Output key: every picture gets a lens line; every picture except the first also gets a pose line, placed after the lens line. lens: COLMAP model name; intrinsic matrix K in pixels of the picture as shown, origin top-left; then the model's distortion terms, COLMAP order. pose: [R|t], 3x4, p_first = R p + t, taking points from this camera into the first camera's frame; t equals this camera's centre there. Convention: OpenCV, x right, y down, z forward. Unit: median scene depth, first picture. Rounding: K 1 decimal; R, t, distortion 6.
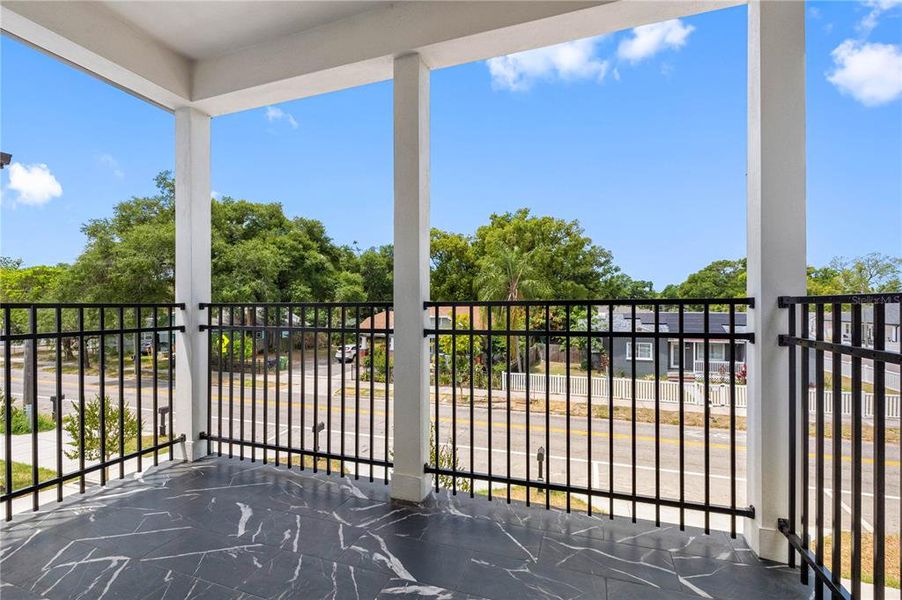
lens RADIAL K [[405.3, 0, 453.4], [0, 405.3, 304.0], [0, 0, 1]] dist [-0.002253, -0.000644]
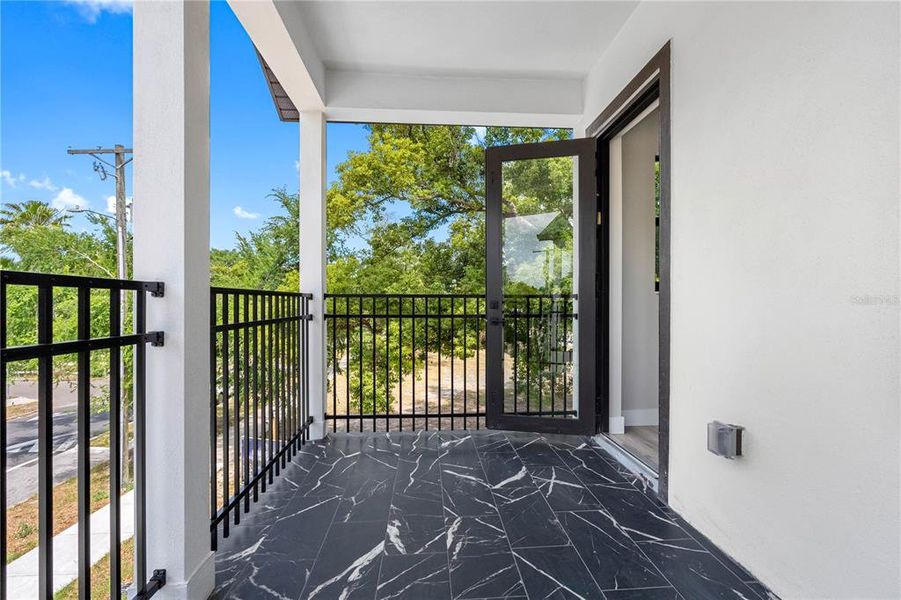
lens RADIAL K [[404.9, 0, 452.3], [0, 404.9, 301.2], [0, 0, 1]] dist [-0.002253, -0.000644]
pose [[-0.386151, -0.004710, 0.922424, -1.107204], [-0.008933, 0.999959, 0.001366, 0.015806], [-0.922392, -0.007712, -0.386177, 1.170658]]
